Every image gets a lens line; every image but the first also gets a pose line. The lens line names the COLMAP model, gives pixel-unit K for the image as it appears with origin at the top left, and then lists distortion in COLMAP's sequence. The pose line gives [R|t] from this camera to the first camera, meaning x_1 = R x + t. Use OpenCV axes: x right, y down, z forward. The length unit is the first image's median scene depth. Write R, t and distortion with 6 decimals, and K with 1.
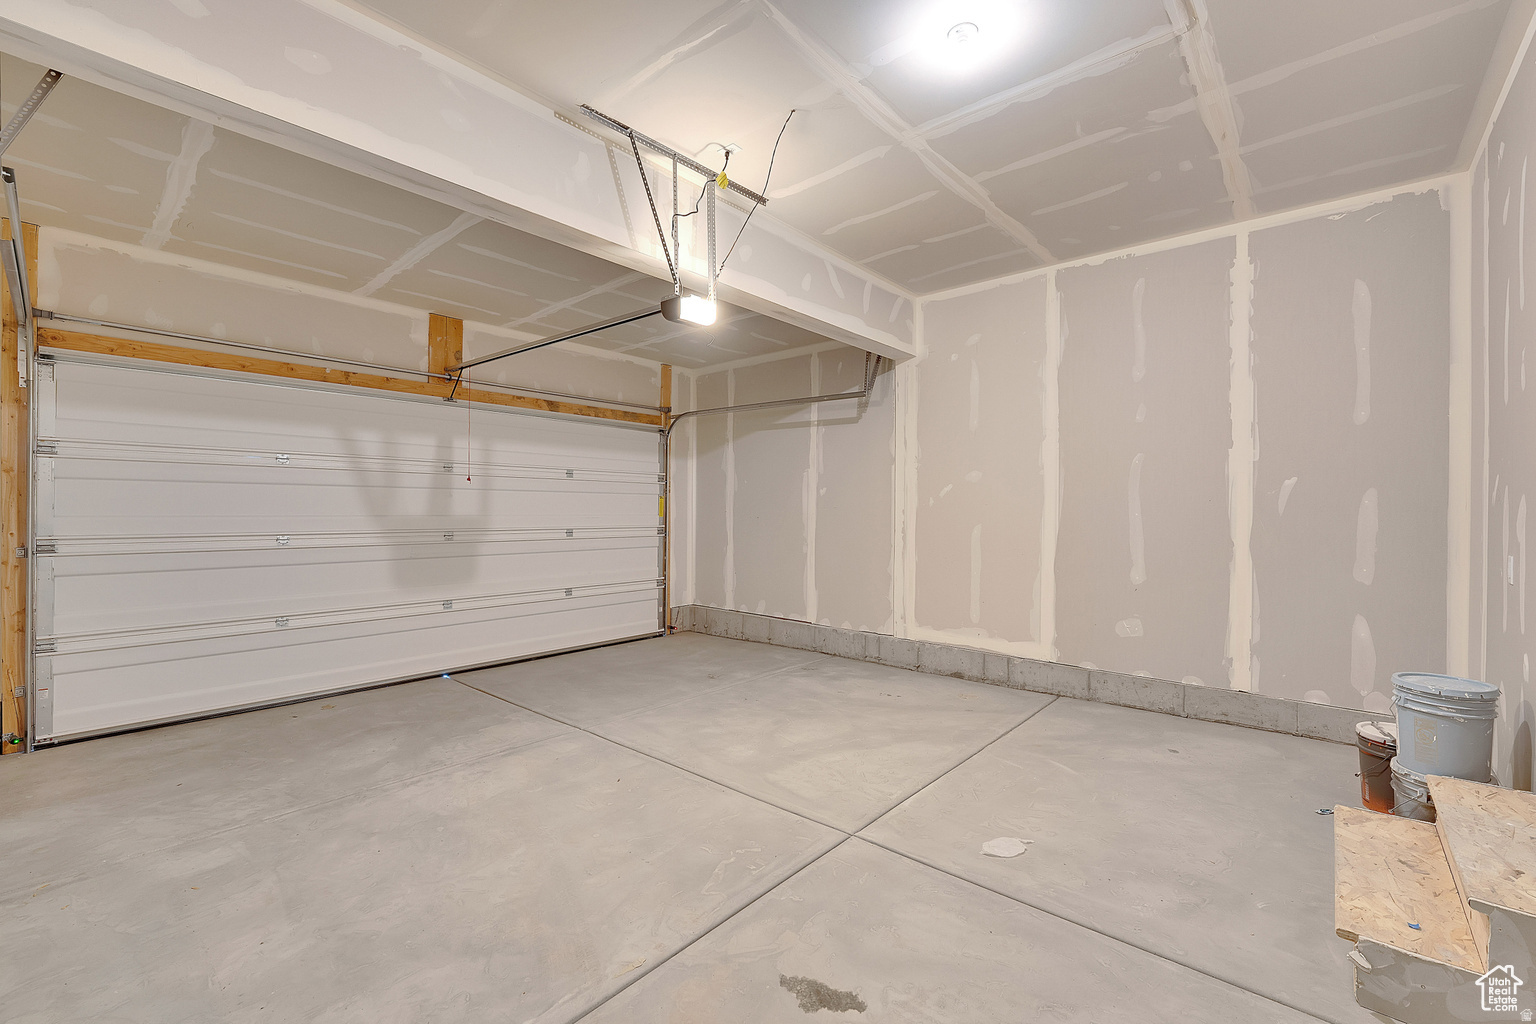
lens RADIAL K [[643.7, 0, 775.2], [0, 643.7, 508.4], [0, 0, 1]] dist [-0.001729, -0.000151]
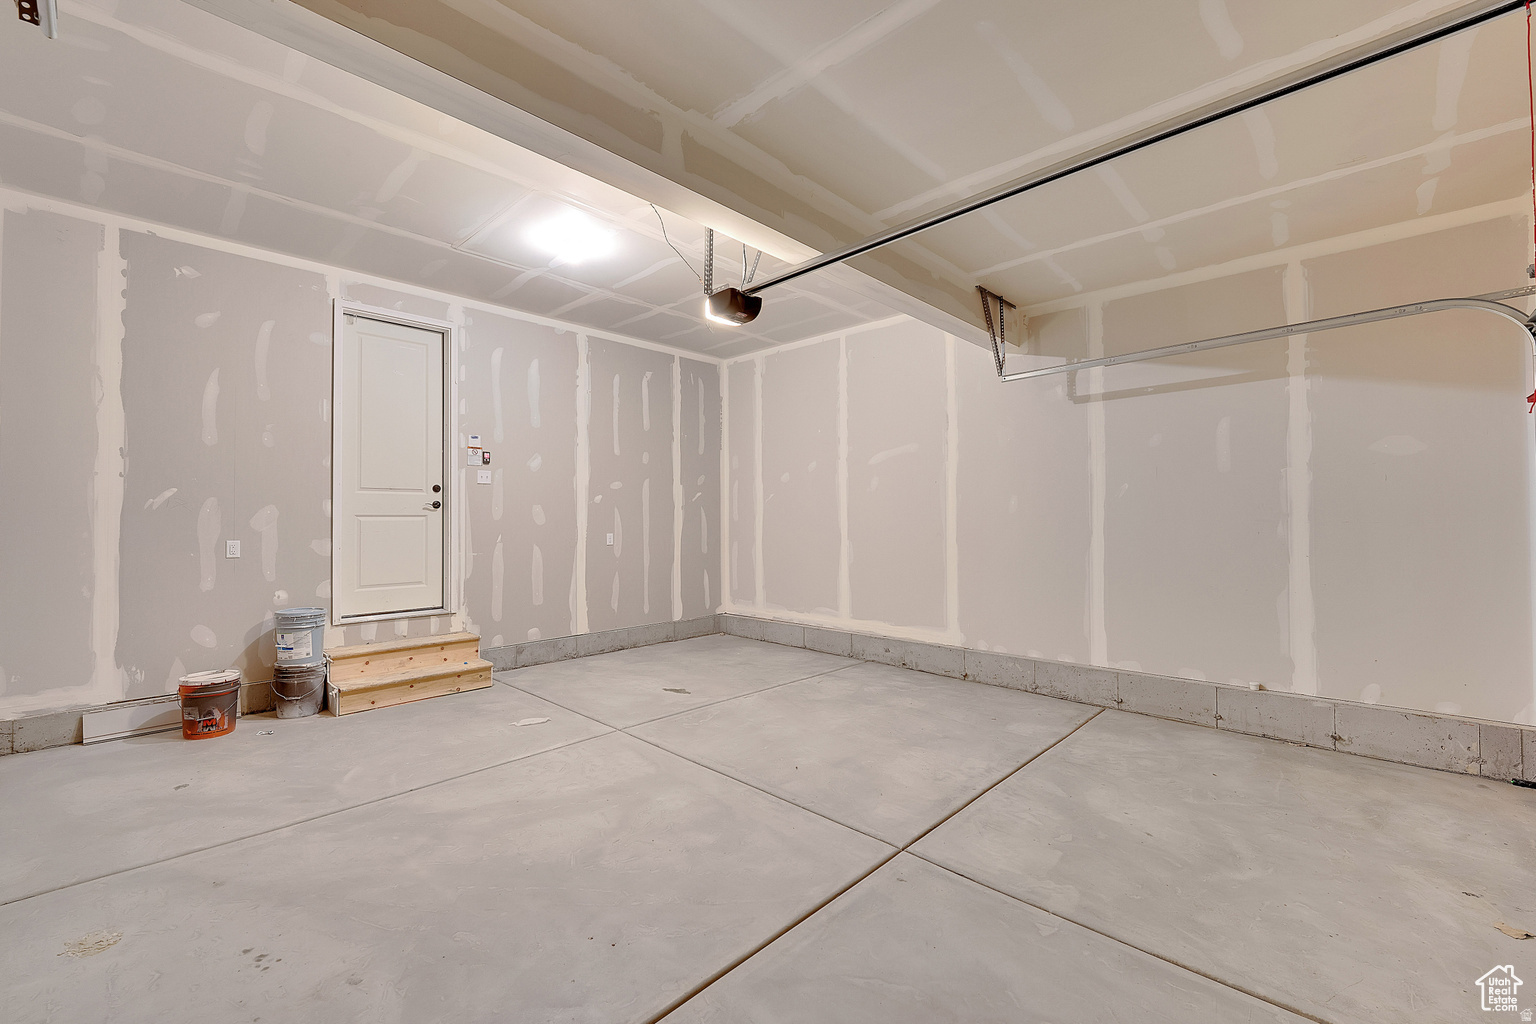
lens RADIAL K [[643.7, 0, 764.9], [0, 643.7, 510.8], [0, 0, 1]] dist [-0.001729, -0.000151]
pose [[-0.998725, -0.000361, 0.050490, -0.247518], [-0.001167, 0.999872, -0.015938, 0.017464], [-0.050477, -0.015977, -0.998597, 2.094010]]
